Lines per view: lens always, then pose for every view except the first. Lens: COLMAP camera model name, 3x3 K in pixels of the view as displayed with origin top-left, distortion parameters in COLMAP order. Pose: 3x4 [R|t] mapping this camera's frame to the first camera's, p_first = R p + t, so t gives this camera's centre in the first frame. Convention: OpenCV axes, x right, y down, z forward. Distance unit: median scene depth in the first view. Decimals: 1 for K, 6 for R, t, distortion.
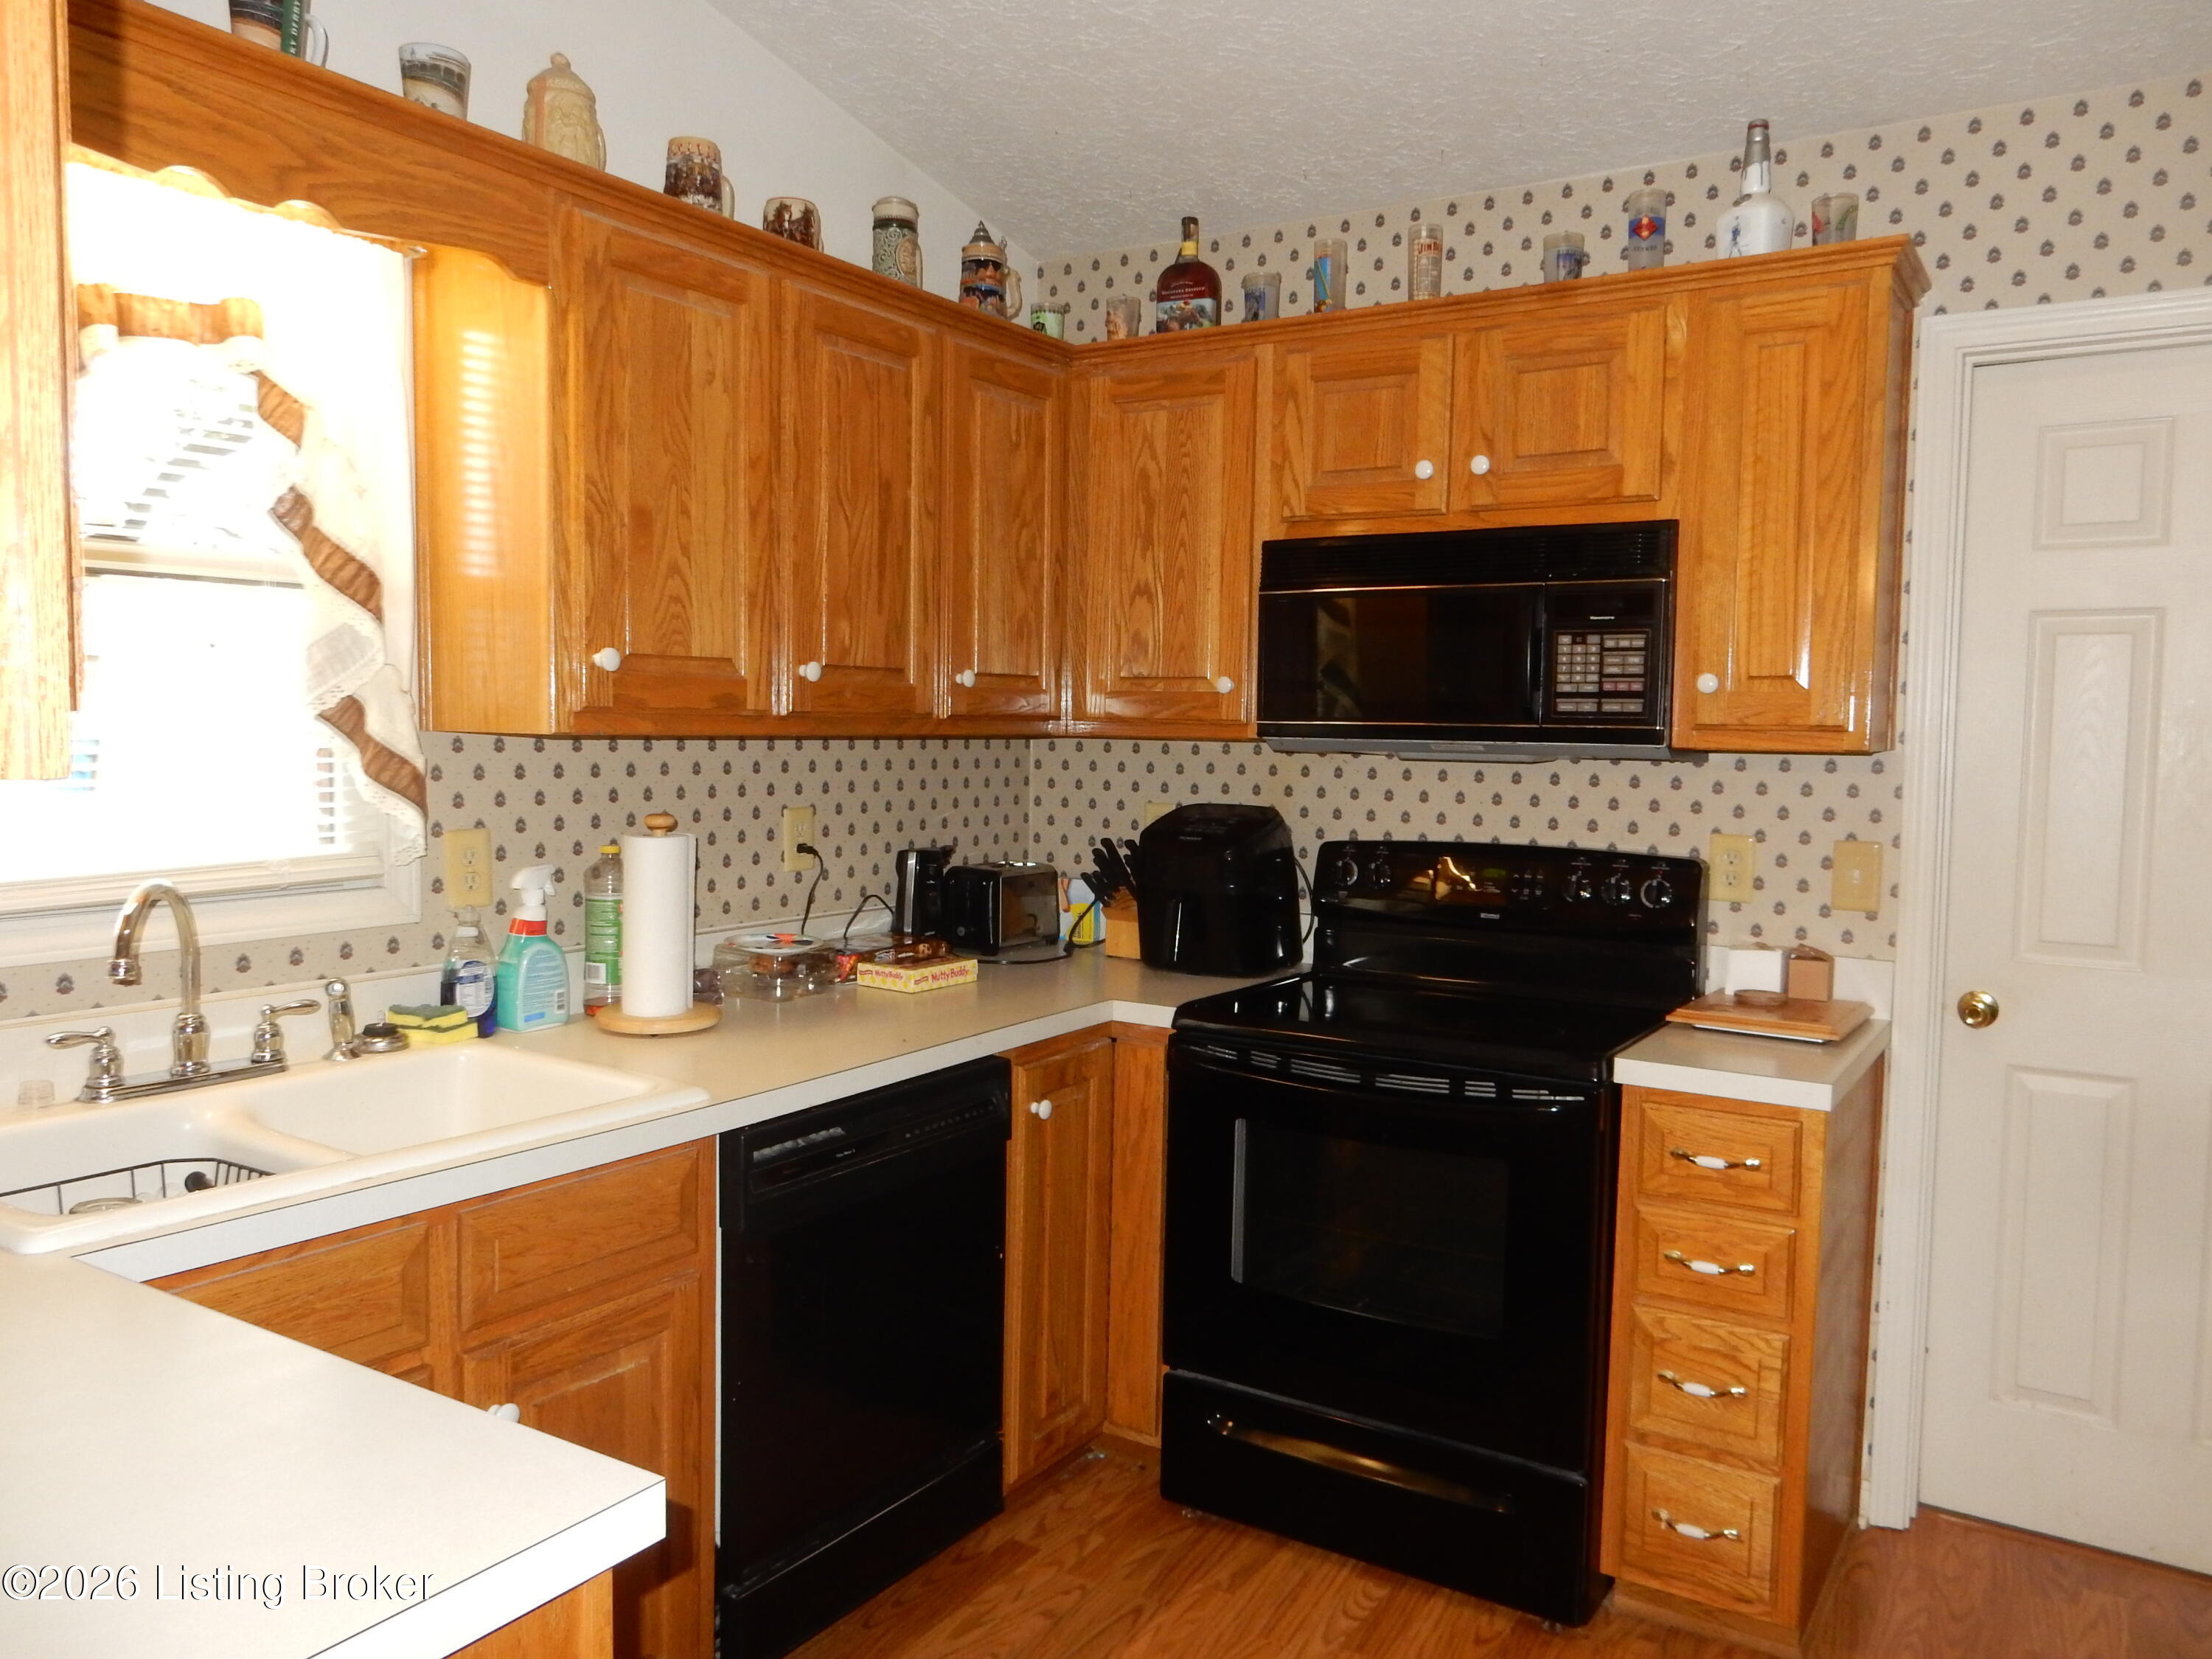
lens RADIAL K [[1641.5, 0, 1115.1], [0, 1641.5, 838.6], [0, 0, 1]] dist [-0.001949, 0.005696]
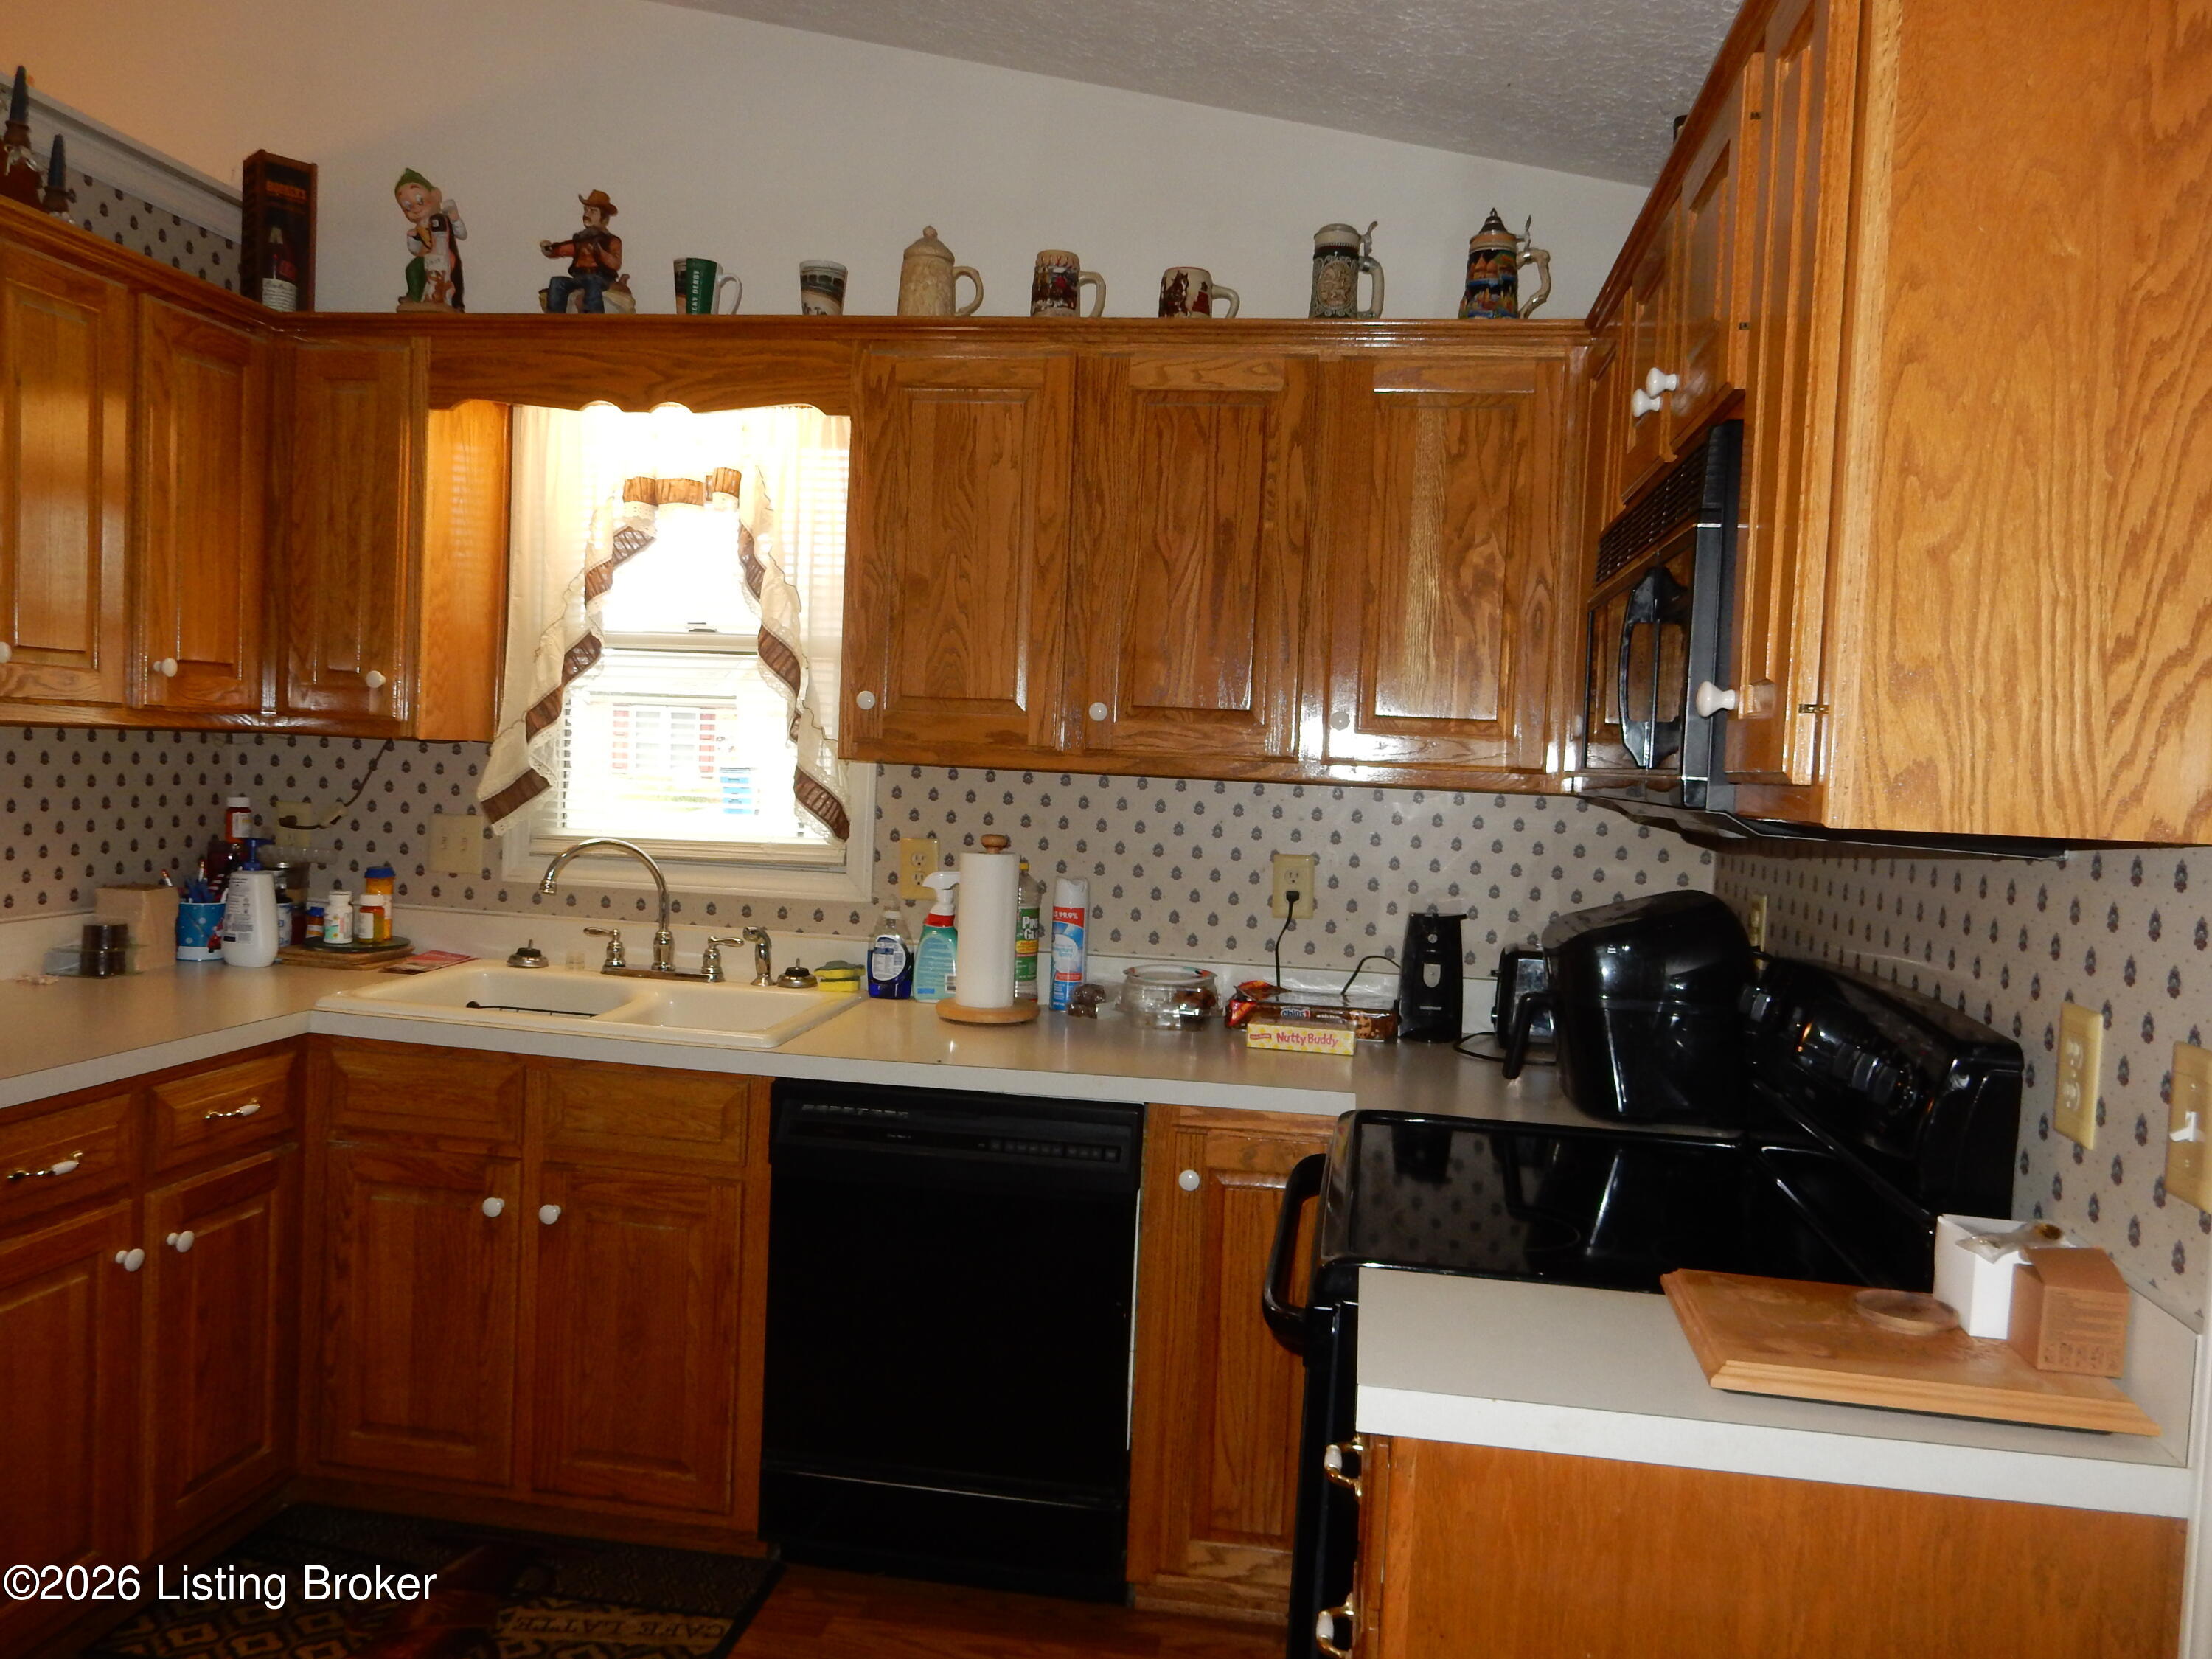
lens RADIAL K [[1641.5, 0, 1107.7], [0, 1641.5, 838.2], [0, 0, 1]] dist [-0.001949, 0.005696]
pose [[0.390789, 0.048270, -0.919214, 0.799327], [-0.105740, 0.994367, 0.007263, -0.028712], [0.914387, 0.094360, 0.393692, 0.594517]]
